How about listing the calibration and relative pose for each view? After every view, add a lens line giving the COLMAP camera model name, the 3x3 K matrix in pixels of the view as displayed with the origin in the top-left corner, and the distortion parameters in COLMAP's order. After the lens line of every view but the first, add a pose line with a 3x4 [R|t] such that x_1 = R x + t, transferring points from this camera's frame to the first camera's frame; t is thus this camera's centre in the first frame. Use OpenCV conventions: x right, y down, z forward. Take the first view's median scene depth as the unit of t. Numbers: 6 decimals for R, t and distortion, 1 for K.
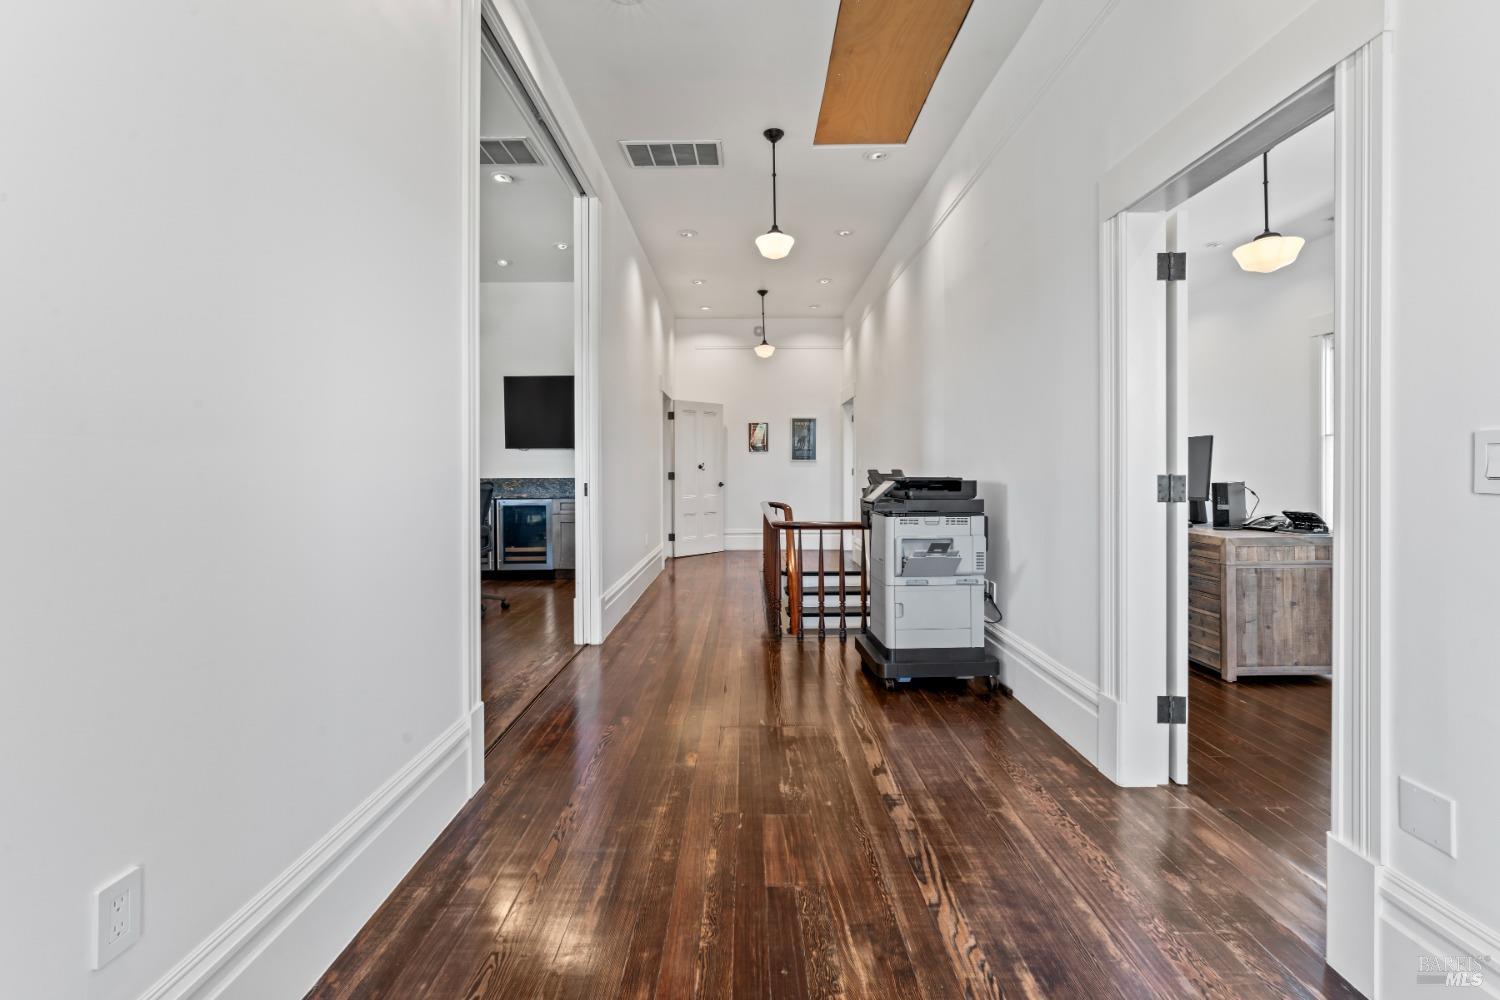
lens RADIAL K [[690.6, 0, 752.1], [0, 690.6, 473.0], [0, 0, 1]] dist [-0.002149, -0.000107]
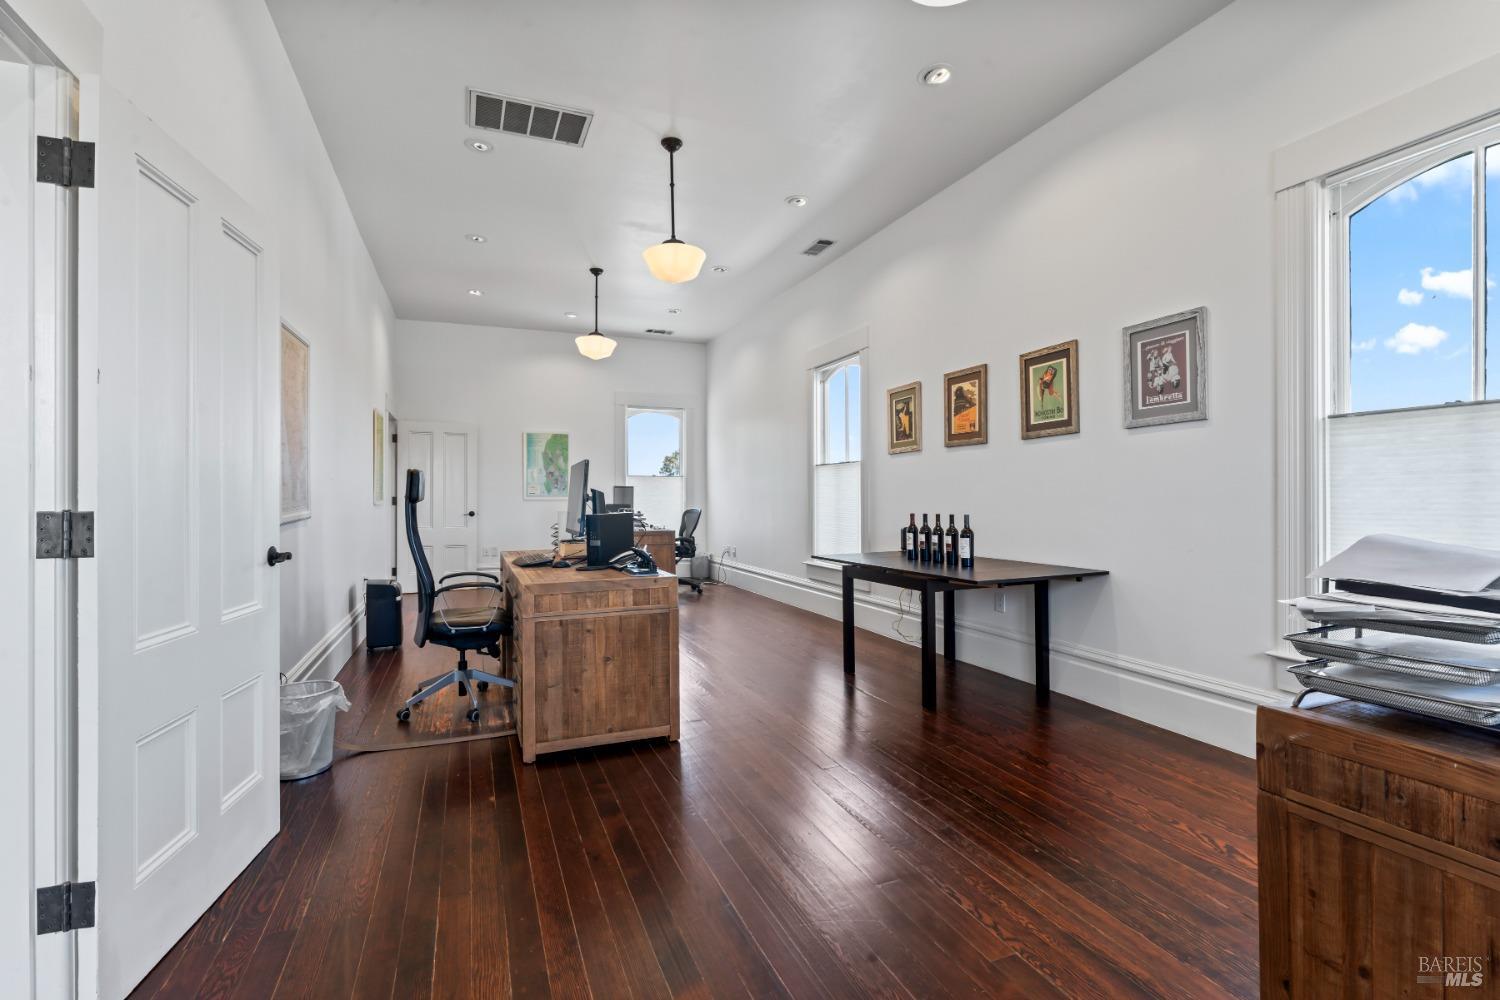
lens RADIAL K [[690.6, 0, 745.1], [0, 690.6, 497.1], [0, 0, 1]] dist [-0.002149, -0.000107]
pose [[0.925895, -0.002079, 0.377776, 0.623478], [0.004677, 0.999971, -0.005960, -0.002380], [-0.377753, 0.007285, 0.925878, 0.154234]]
